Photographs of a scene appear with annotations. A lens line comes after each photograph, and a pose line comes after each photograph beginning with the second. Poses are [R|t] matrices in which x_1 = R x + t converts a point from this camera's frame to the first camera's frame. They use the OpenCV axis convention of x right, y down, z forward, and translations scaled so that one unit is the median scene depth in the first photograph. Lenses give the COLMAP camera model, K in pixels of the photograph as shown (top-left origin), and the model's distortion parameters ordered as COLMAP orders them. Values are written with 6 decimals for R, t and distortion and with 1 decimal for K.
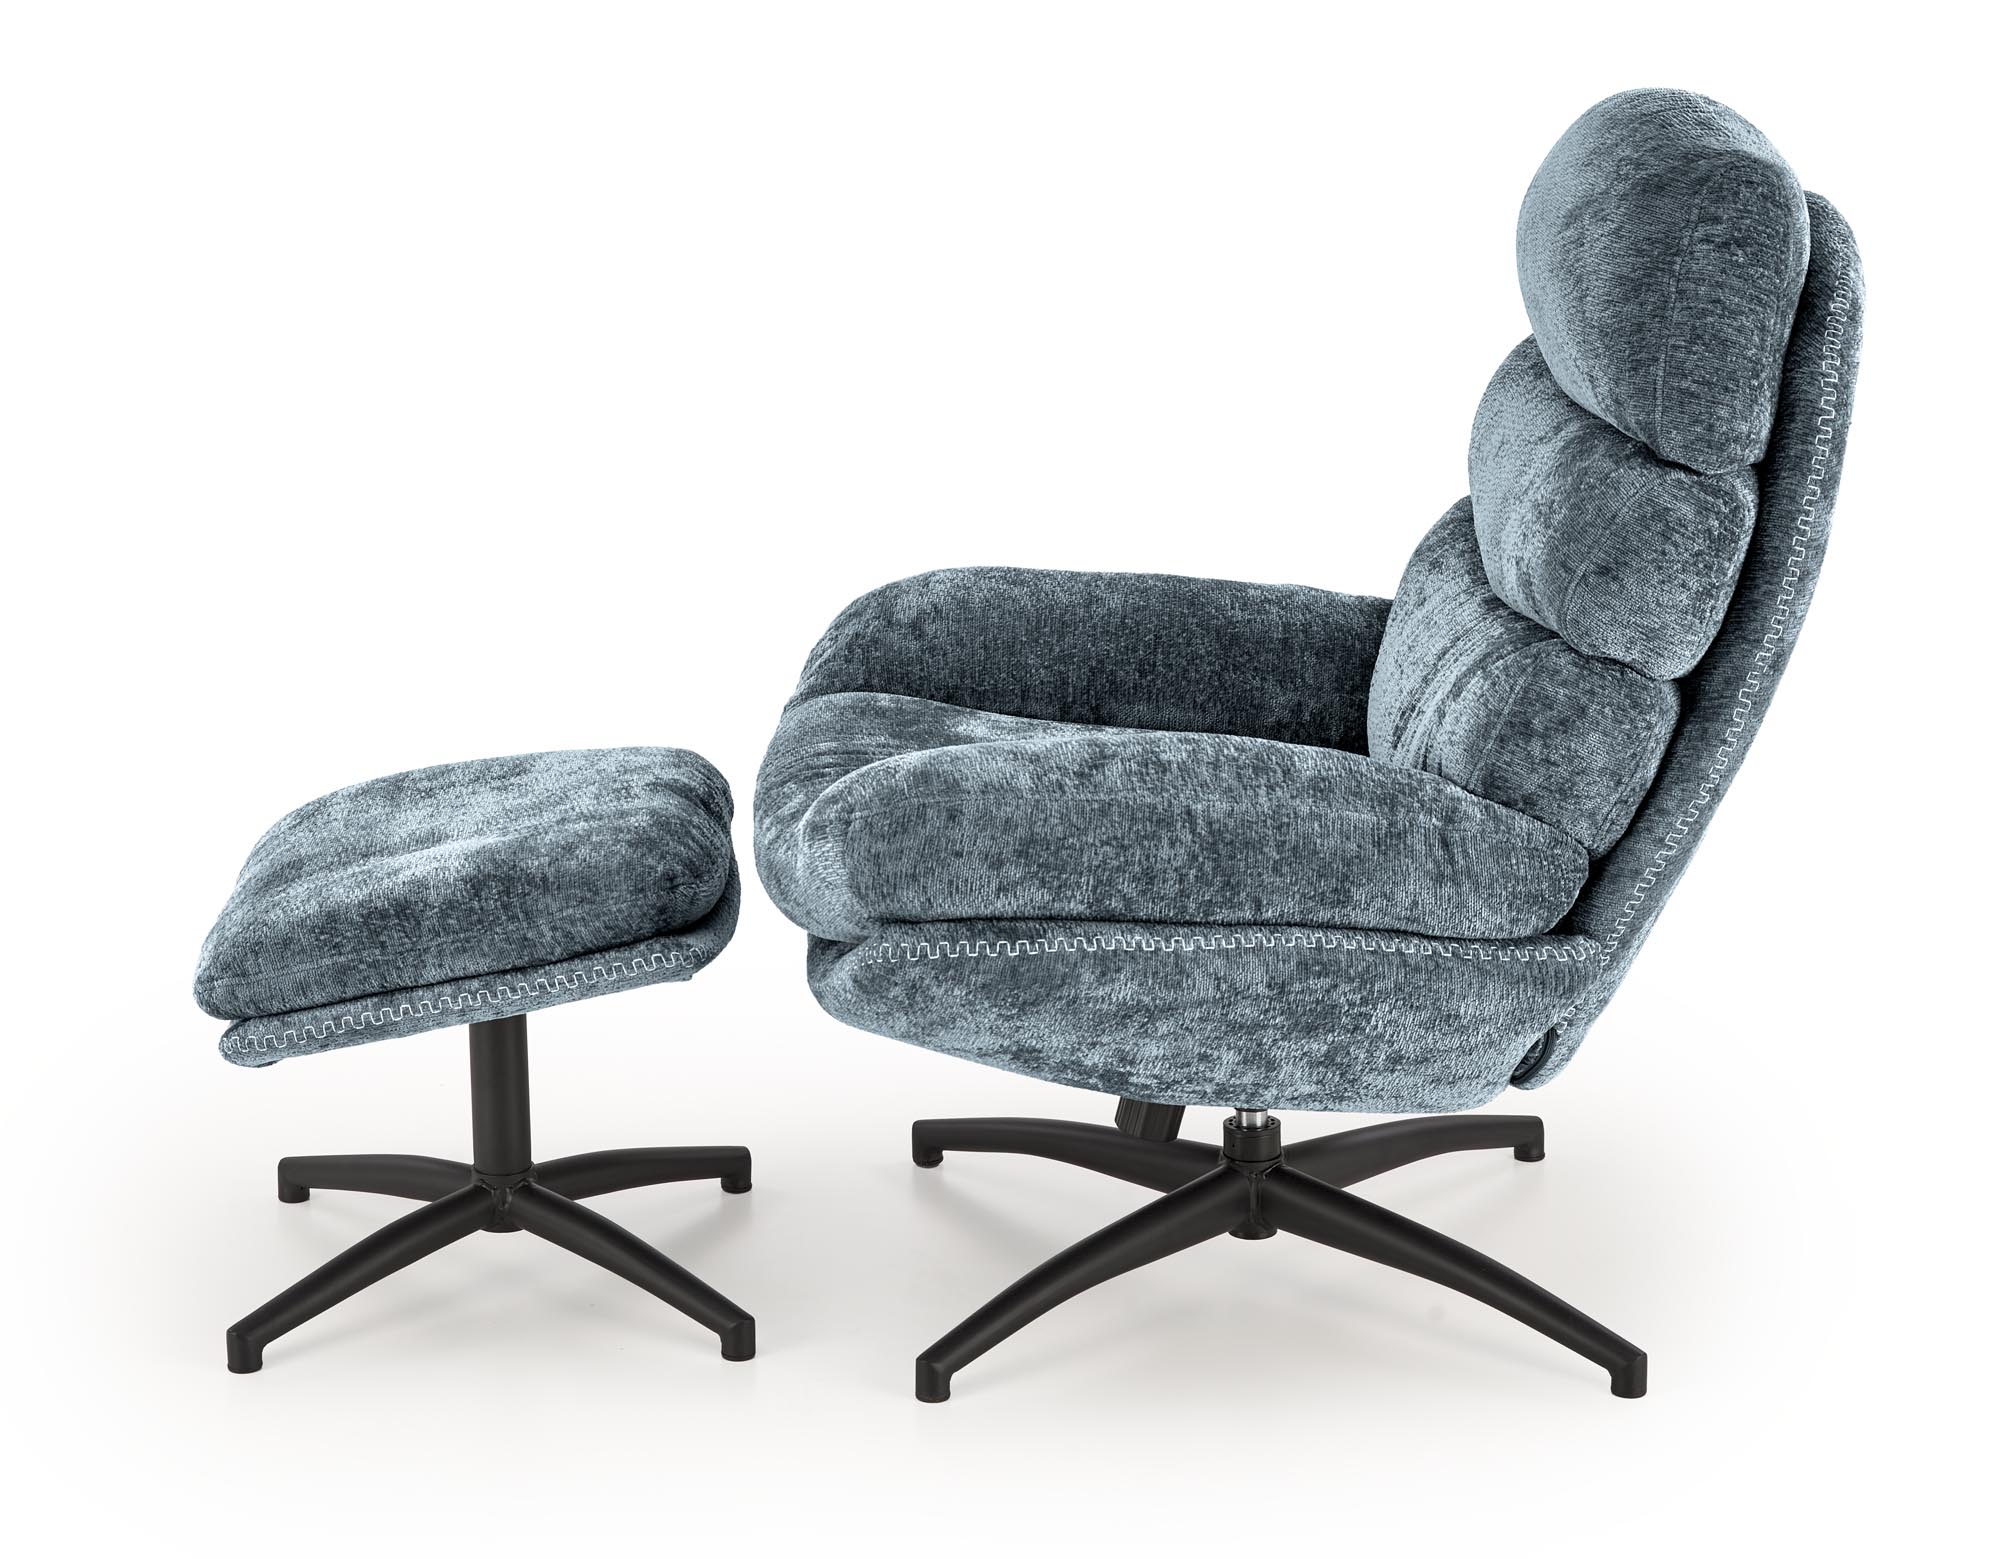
lens RADIAL K [[4839.0, 0, 998.7], [0, 4839.0, 680.1], [0, 0, 1]] dist [0.972561, -16.277455]
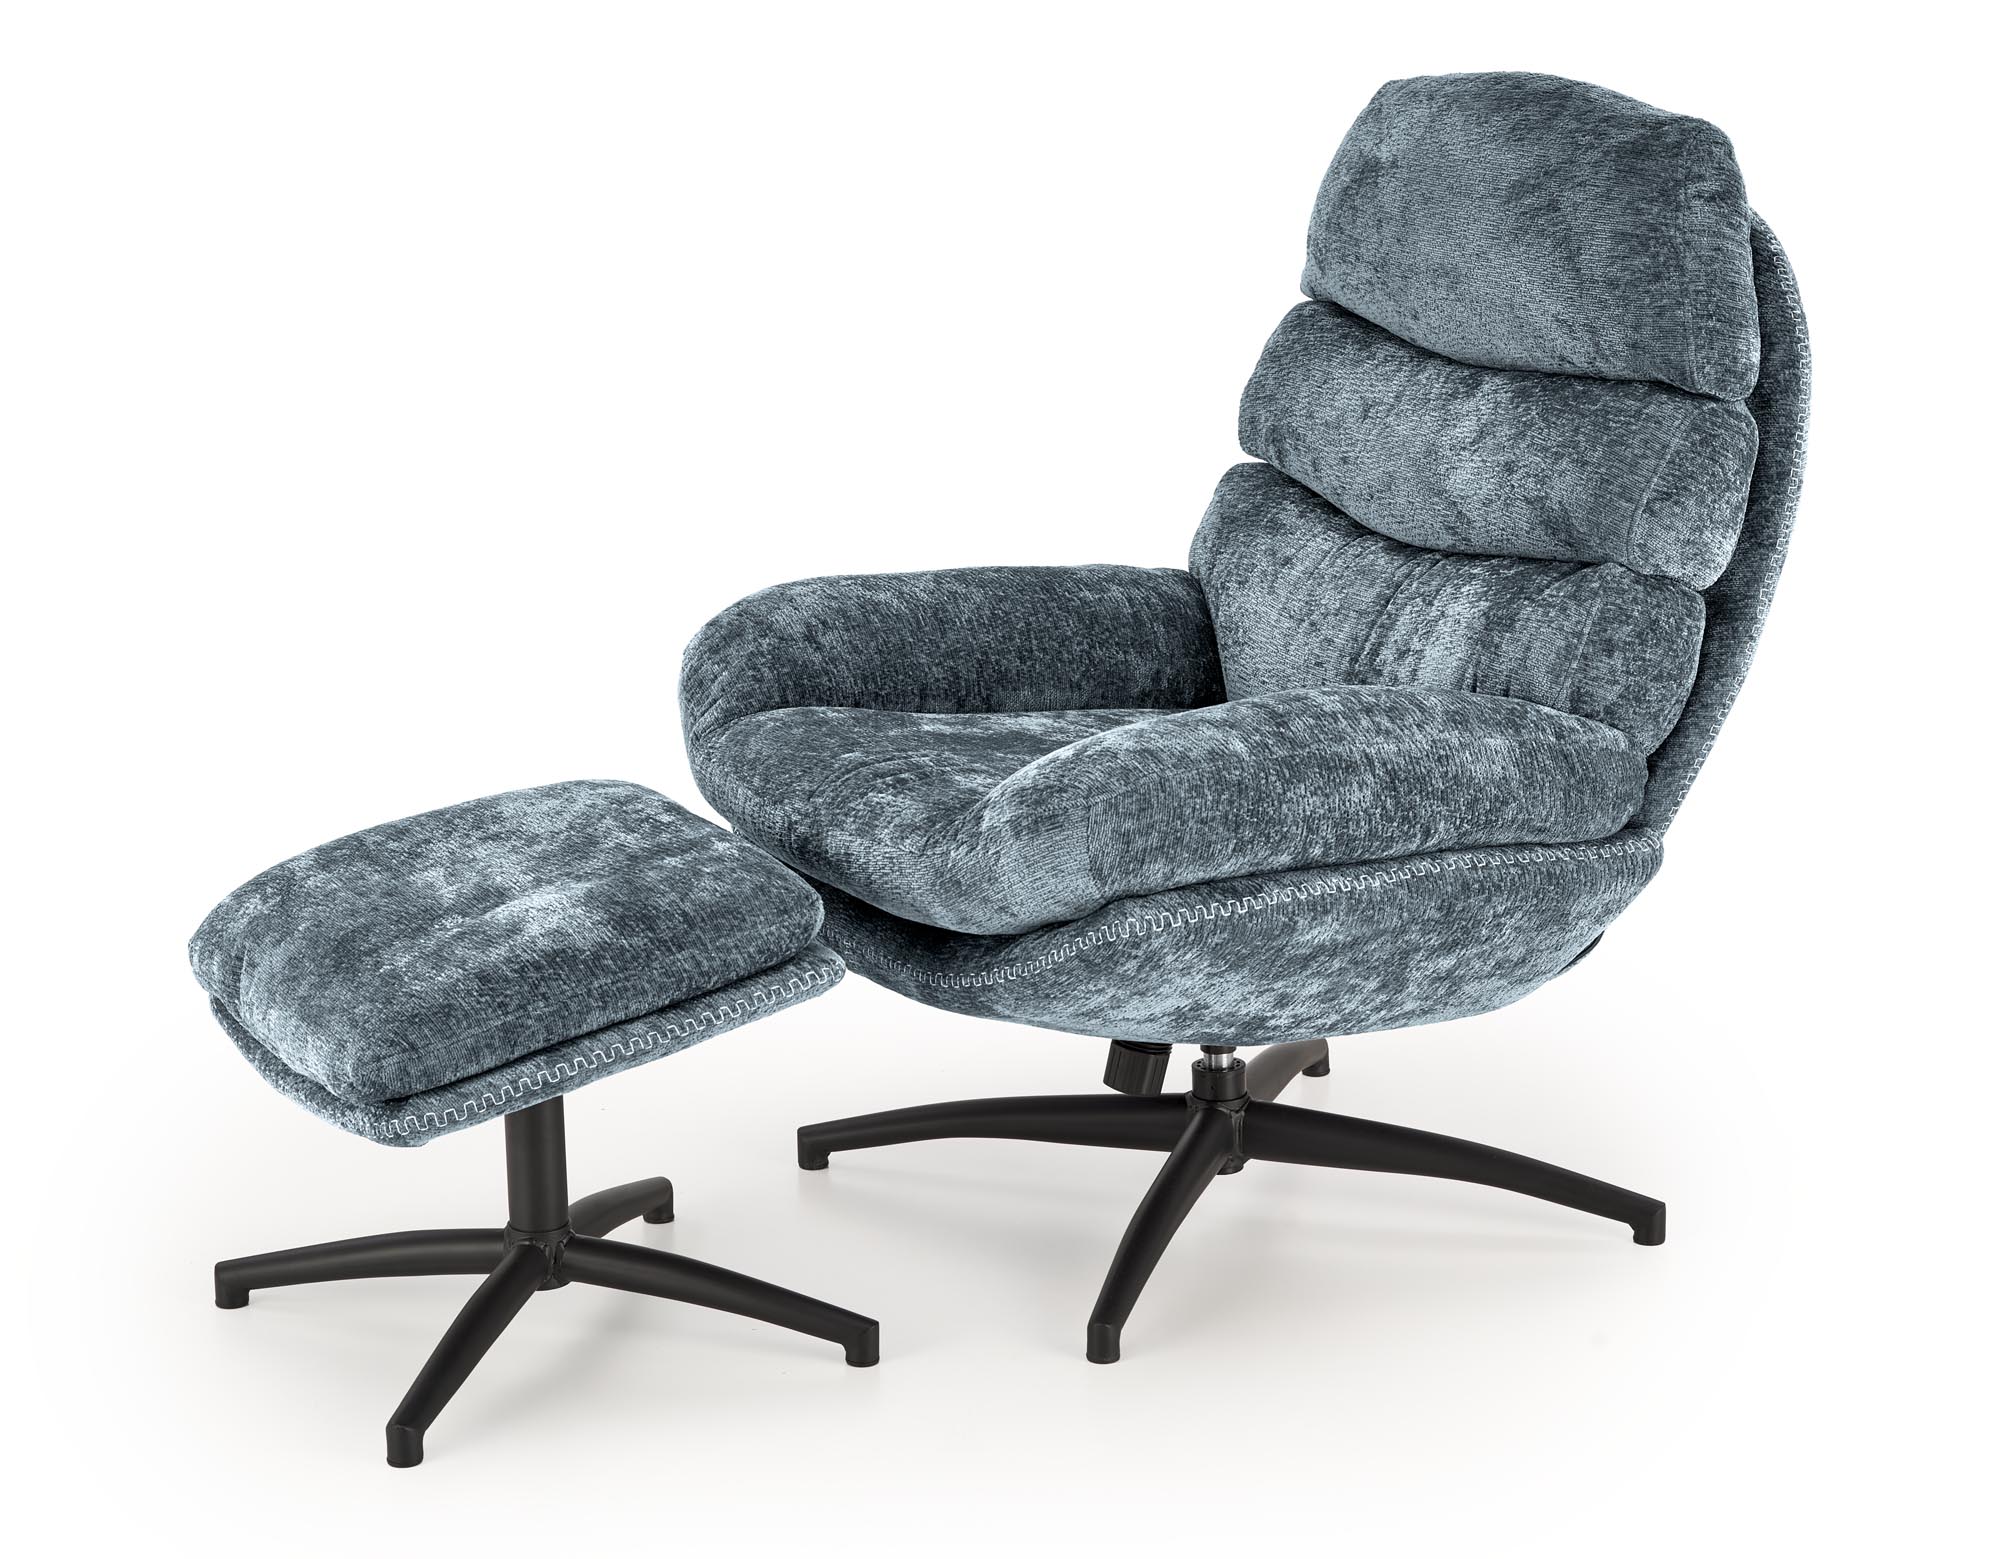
lens RADIAL K [[4957.4, 0, 1000.9], [0, 4957.4, 608.3], [0, 0, 1]] dist [-0.015365, 0.174698]
pose [[0.878518, -0.105226, 0.465975, -0.529745], [0.119220, 0.992868, -0.000562, -0.013935], [-0.462593, 0.056047, 0.884798, 0.072487]]
